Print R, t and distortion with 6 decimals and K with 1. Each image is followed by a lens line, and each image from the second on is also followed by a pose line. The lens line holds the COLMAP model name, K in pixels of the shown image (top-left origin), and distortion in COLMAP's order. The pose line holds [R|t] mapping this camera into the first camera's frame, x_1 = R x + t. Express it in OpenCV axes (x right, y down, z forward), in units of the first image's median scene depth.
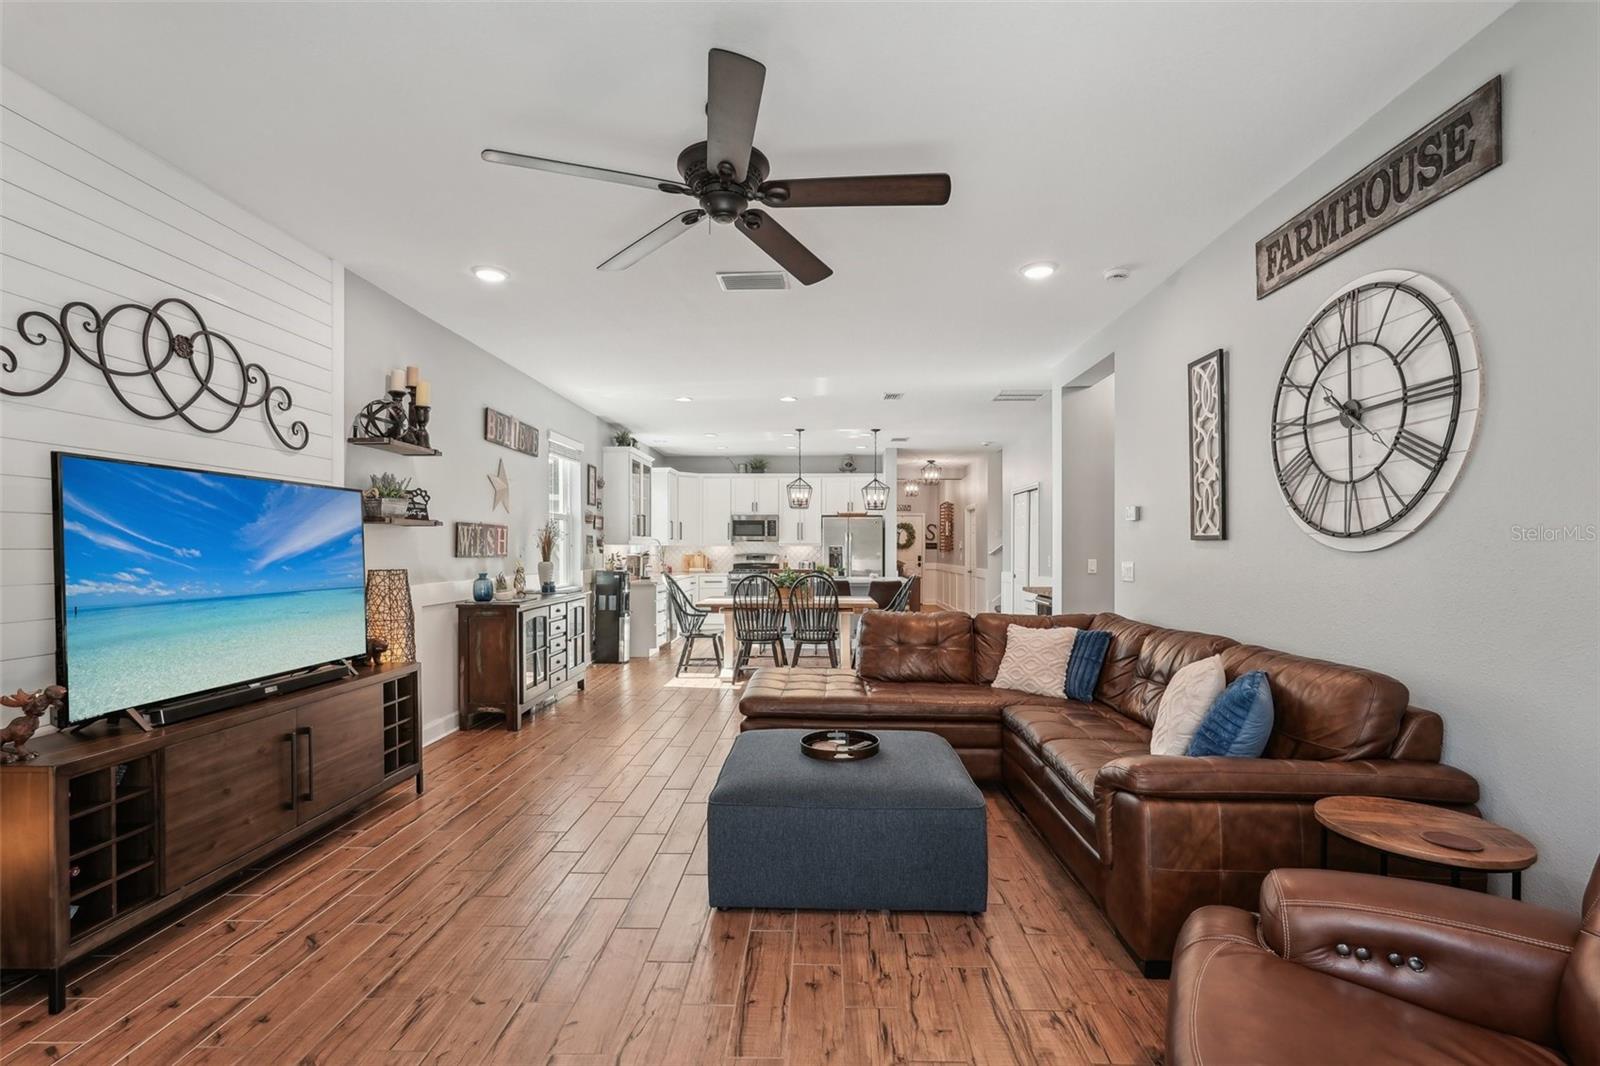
lens RADIAL K [[724.1, 0, 794.8], [0, 724.1, 549.6], [0, 0, 1]] dist [-0.017971, 0.008558]
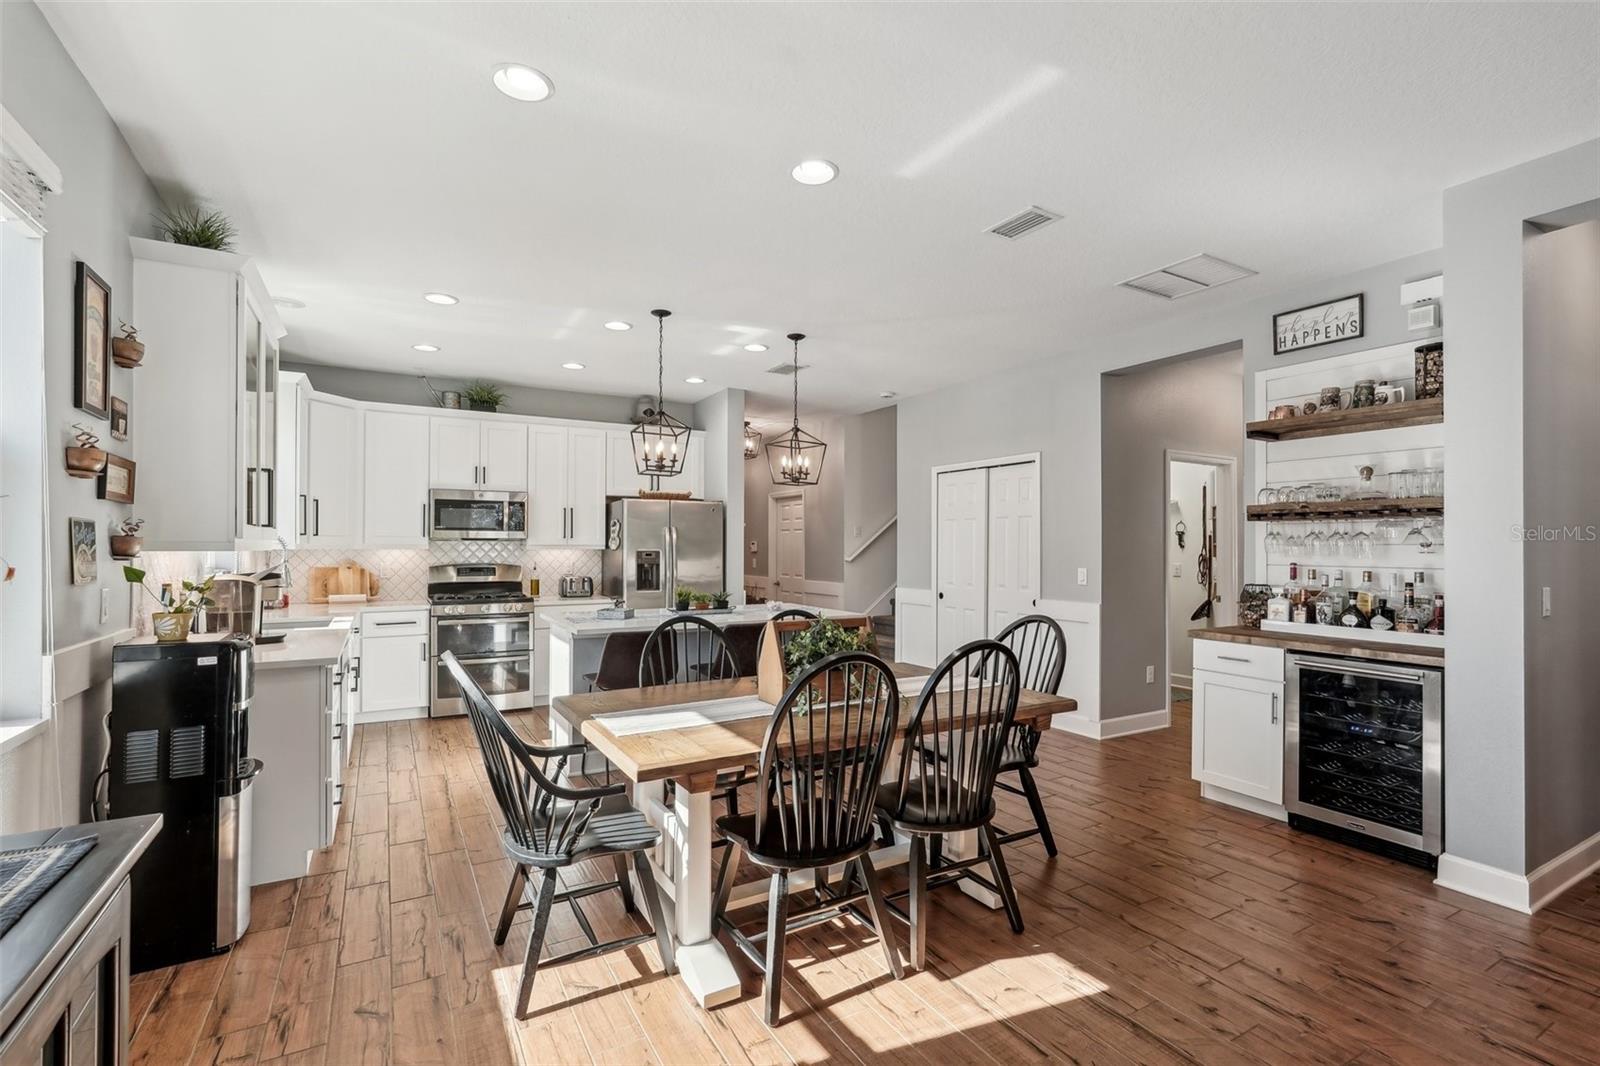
lens RADIAL K [[724.1, 0, 796.1], [0, 724.1, 542.9], [0, 0, 1]] dist [-0.017971, 0.008558]
pose [[0.849990, 0.005324, 0.526772, -0.481430], [-0.001919, 0.999974, -0.007011, -0.022915], [-0.526795, 0.004948, 0.849978, 1.532580]]
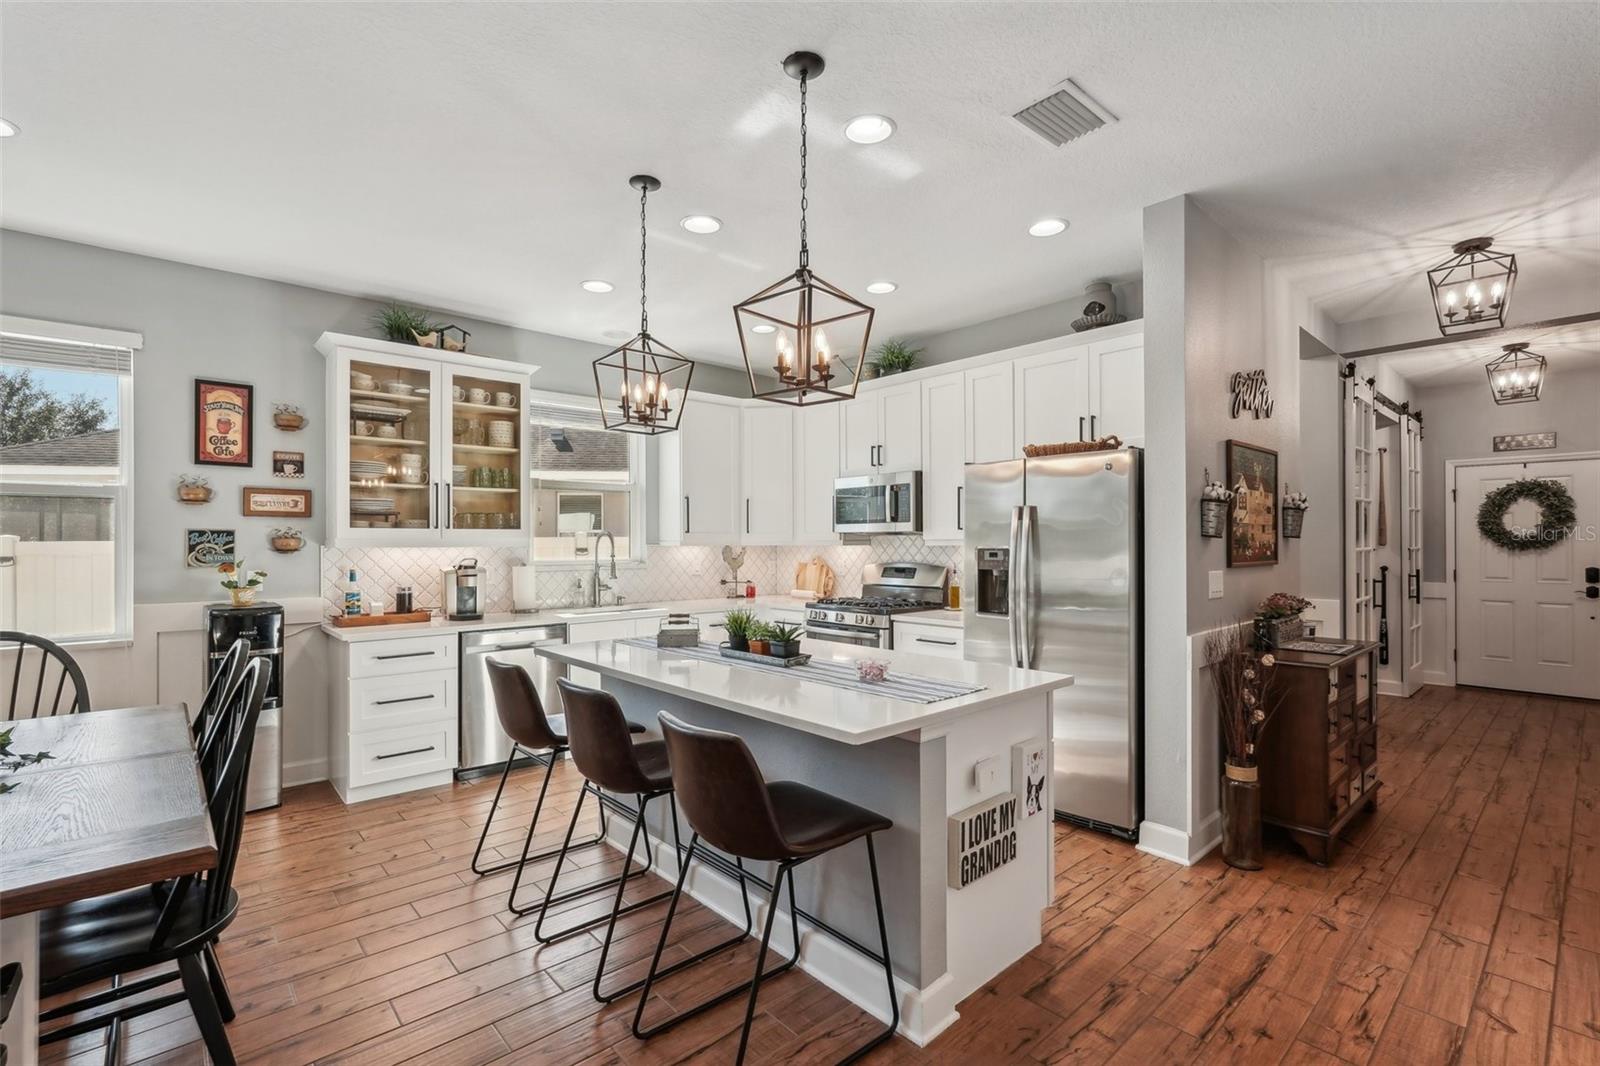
lens RADIAL K [[724.1, 0, 792.9], [0, 724.1, 541.2], [0, 0, 1]] dist [-0.017971, 0.008558]
pose [[0.693135, -0.004491, -0.720793, 0.785463], [0.002457, 0.999990, -0.003868, -0.022241], [0.720803, 0.000910, 0.693139, 2.341242]]
